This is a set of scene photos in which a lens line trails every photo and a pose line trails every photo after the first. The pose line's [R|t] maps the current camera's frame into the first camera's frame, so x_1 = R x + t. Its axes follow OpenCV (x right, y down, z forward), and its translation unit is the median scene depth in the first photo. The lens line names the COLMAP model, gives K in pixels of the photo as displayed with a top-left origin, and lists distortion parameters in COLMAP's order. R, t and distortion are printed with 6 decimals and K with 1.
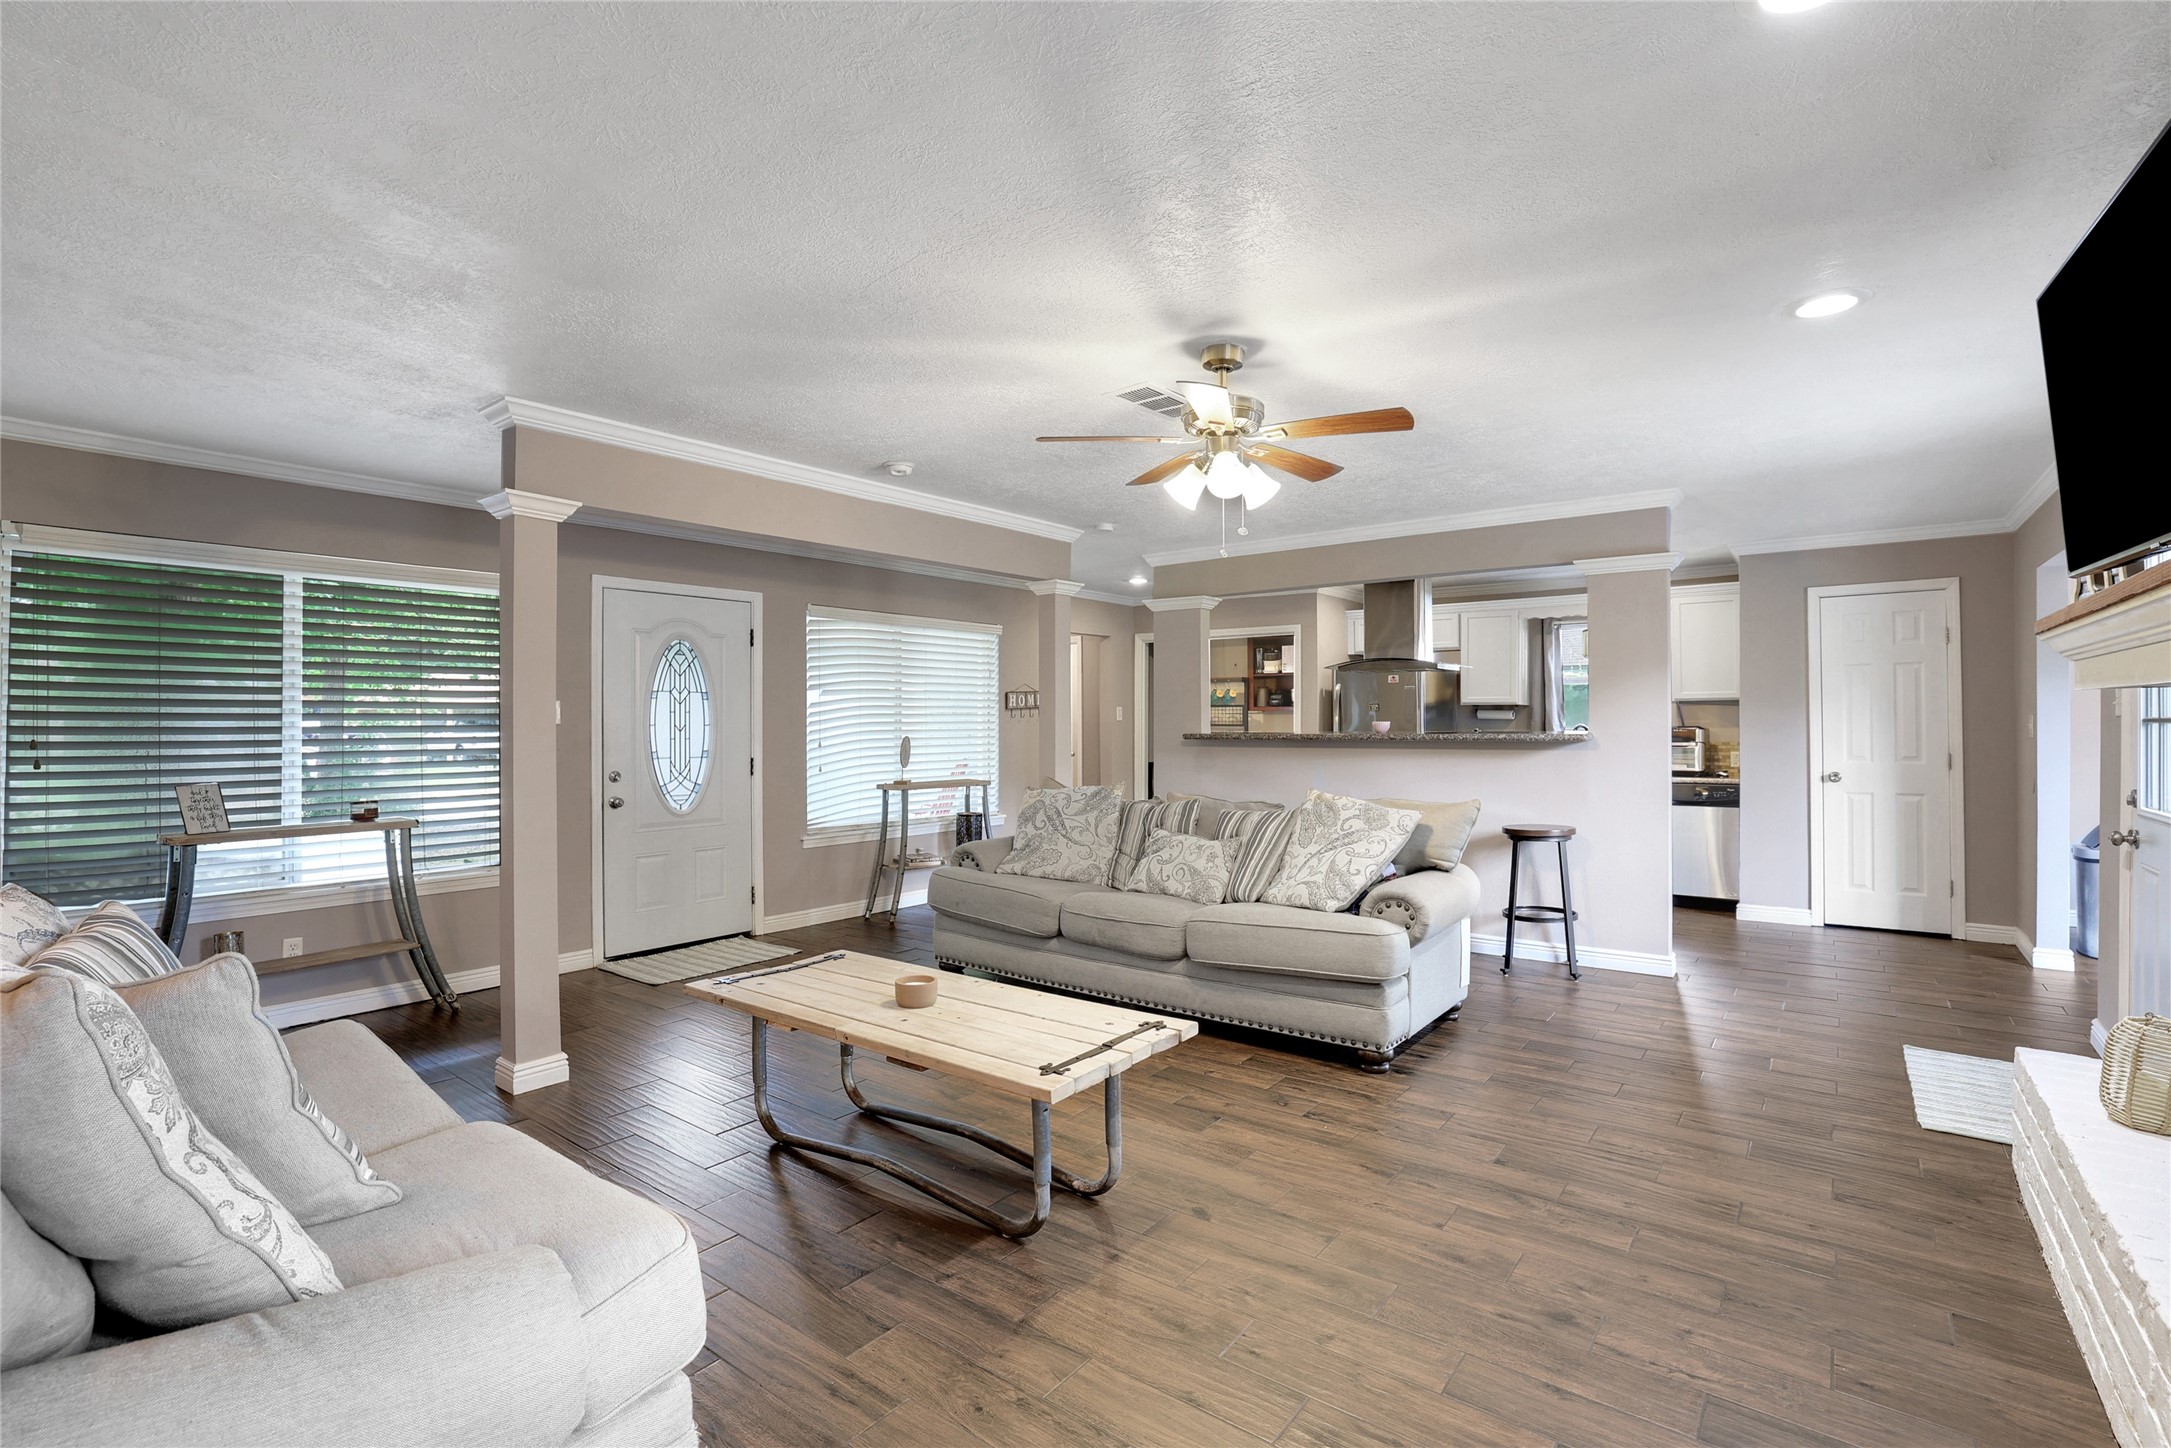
lens RADIAL K [[968.4, 0, 1090.2], [0, 968.4, 727.1], [0, 0, 1]] dist [-0.014336, 0.000259]
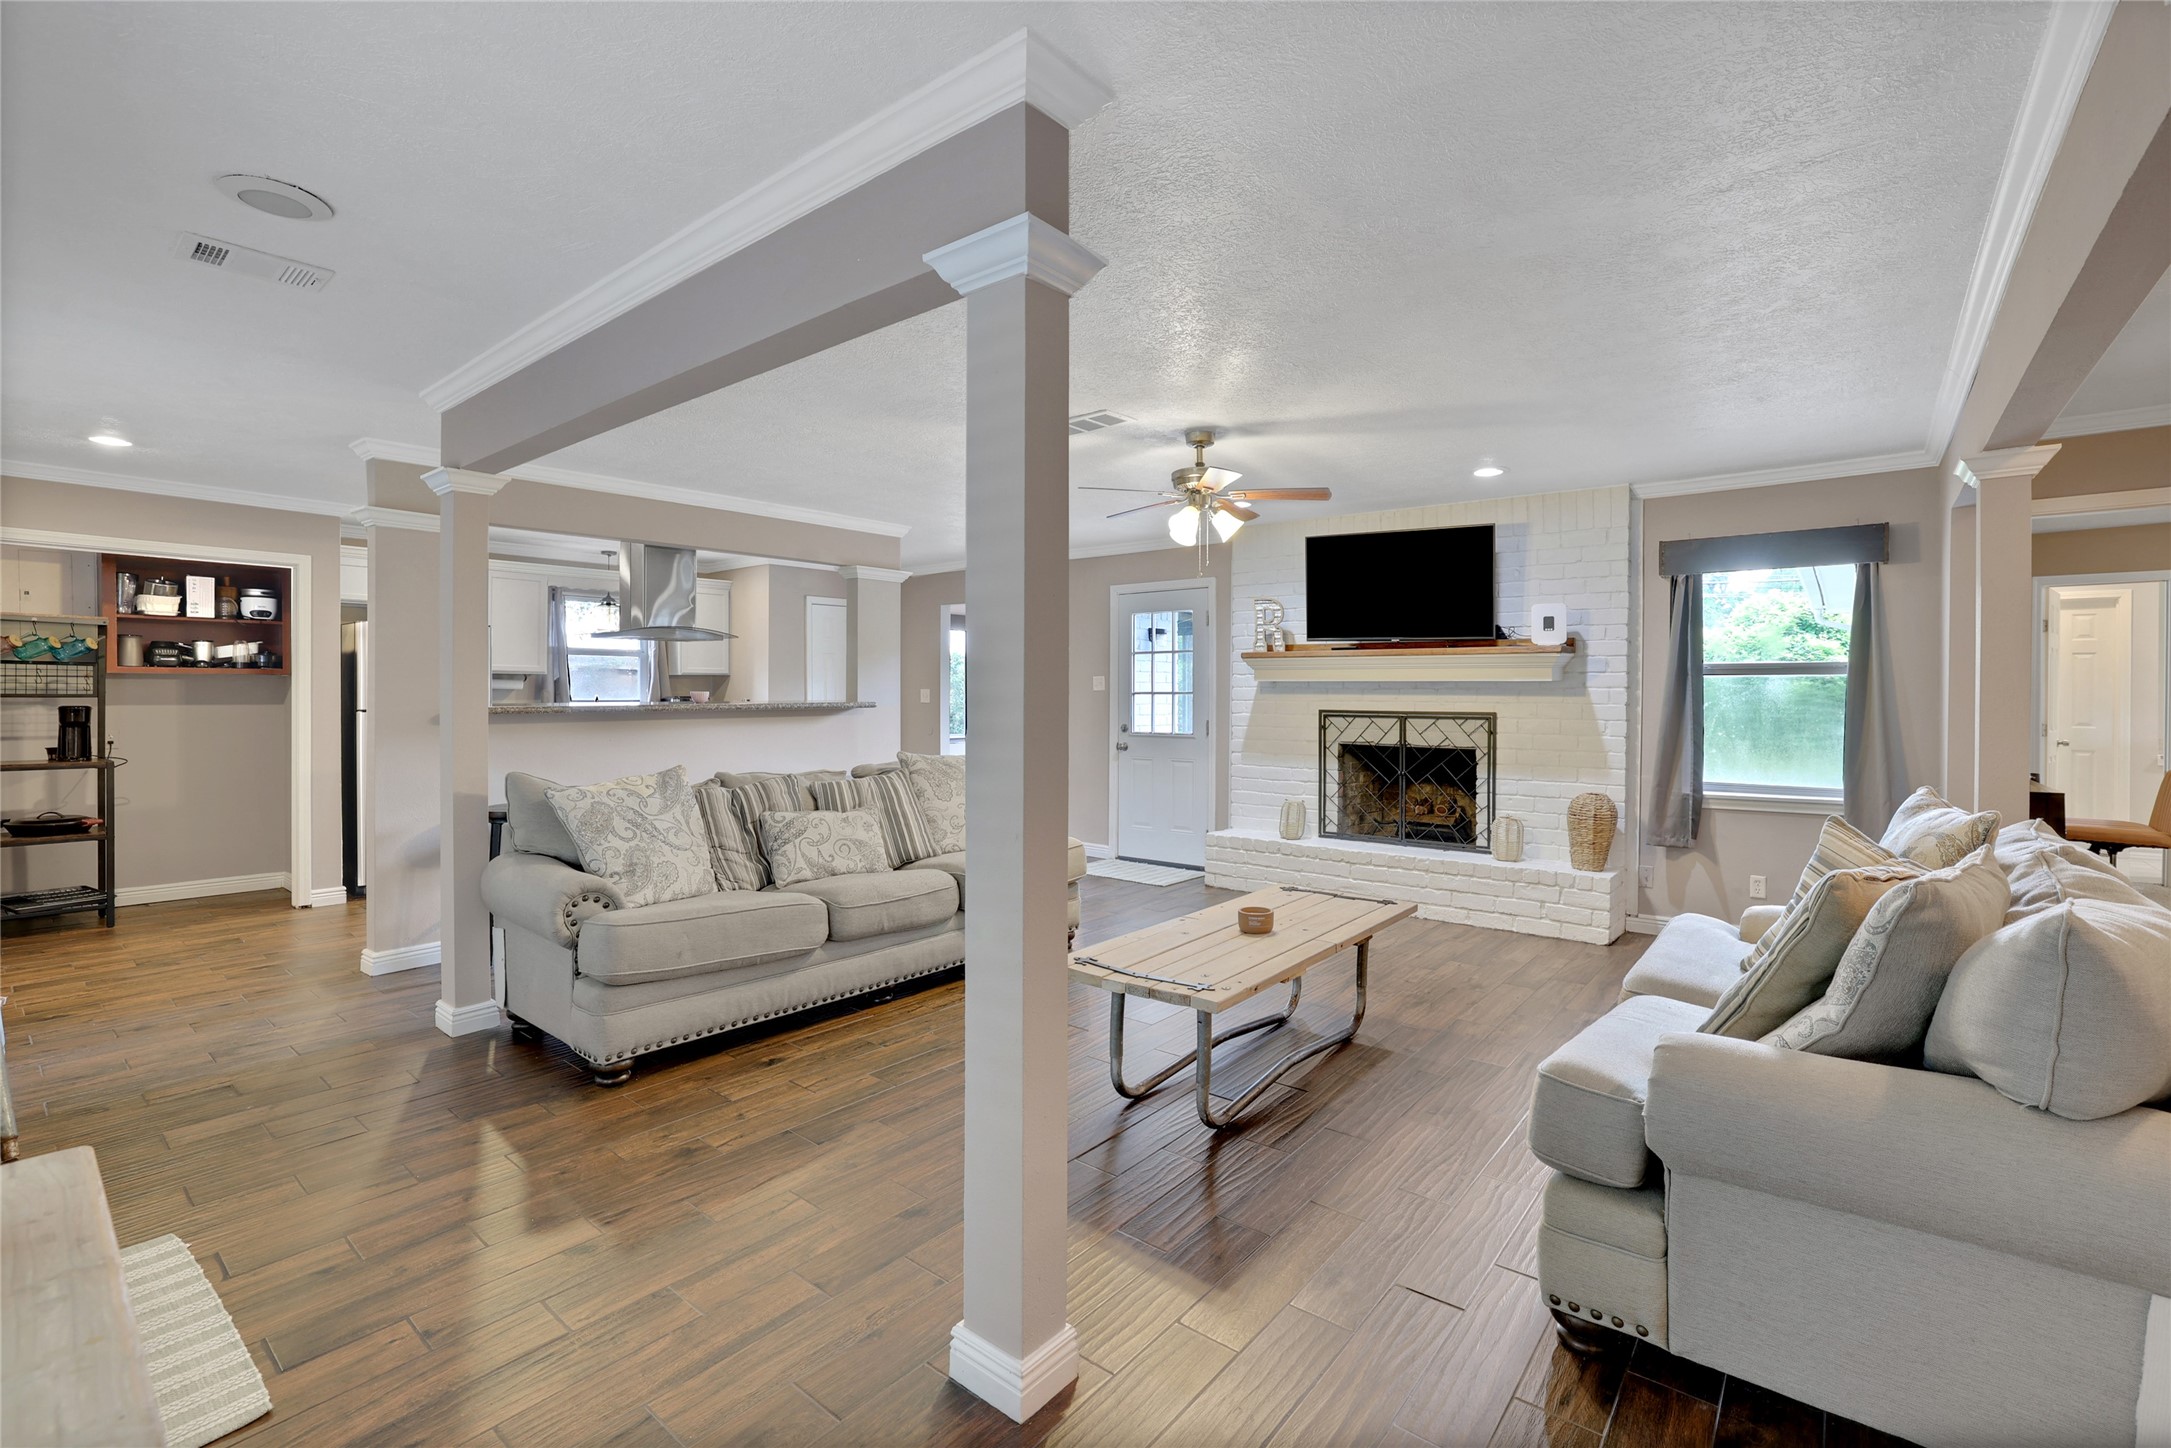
lens RADIAL K [[968.4, 0, 1086.9], [0, 968.4, 705.2], [0, 0, 1]] dist [-0.014336, 0.000259]
pose [[0.031511, -0.008018, 0.999471, -0.772593], [0.002651, 0.999965, 0.007939, 0.001468], [-0.999500, 0.002400, 0.031531, 0.661099]]
